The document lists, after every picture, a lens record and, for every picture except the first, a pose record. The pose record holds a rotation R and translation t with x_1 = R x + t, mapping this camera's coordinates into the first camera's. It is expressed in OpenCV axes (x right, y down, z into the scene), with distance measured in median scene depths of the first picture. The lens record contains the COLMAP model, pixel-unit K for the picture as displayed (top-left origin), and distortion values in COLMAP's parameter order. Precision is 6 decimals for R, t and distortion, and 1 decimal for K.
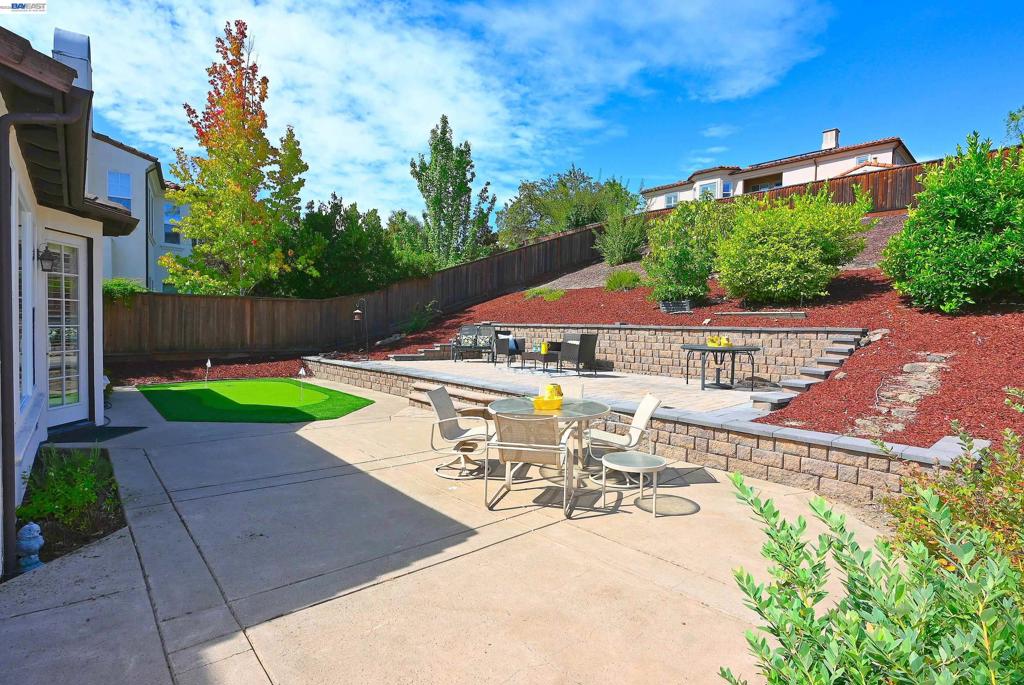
lens RADIAL K [[515.8, 0, 519.4], [0, 515.8, 337.1], [0, 0, 1]] dist [-0.011794, 0.001860]
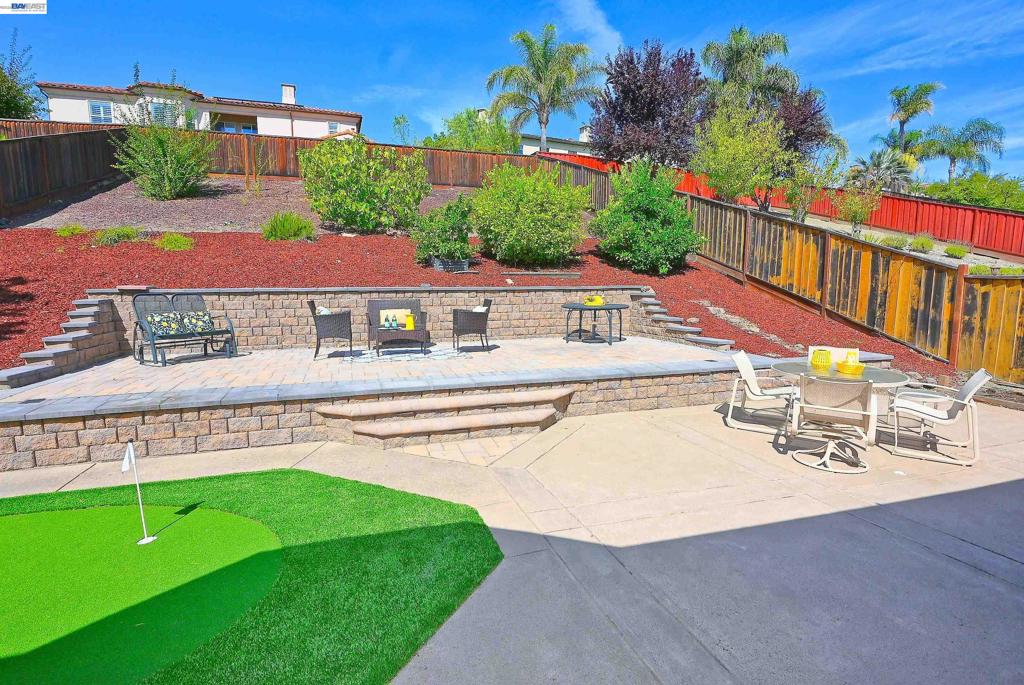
lens RADIAL K [[515.8, 0, 516.4], [0, 515.8, 349.7], [0, 0, 1]] dist [-0.011794, 0.001860]
pose [[0.386244, -0.129083, 0.913320, -0.507520], [0.033559, 0.991471, 0.125936, -0.022867], [-0.921786, -0.017991, 0.387281, 0.552741]]
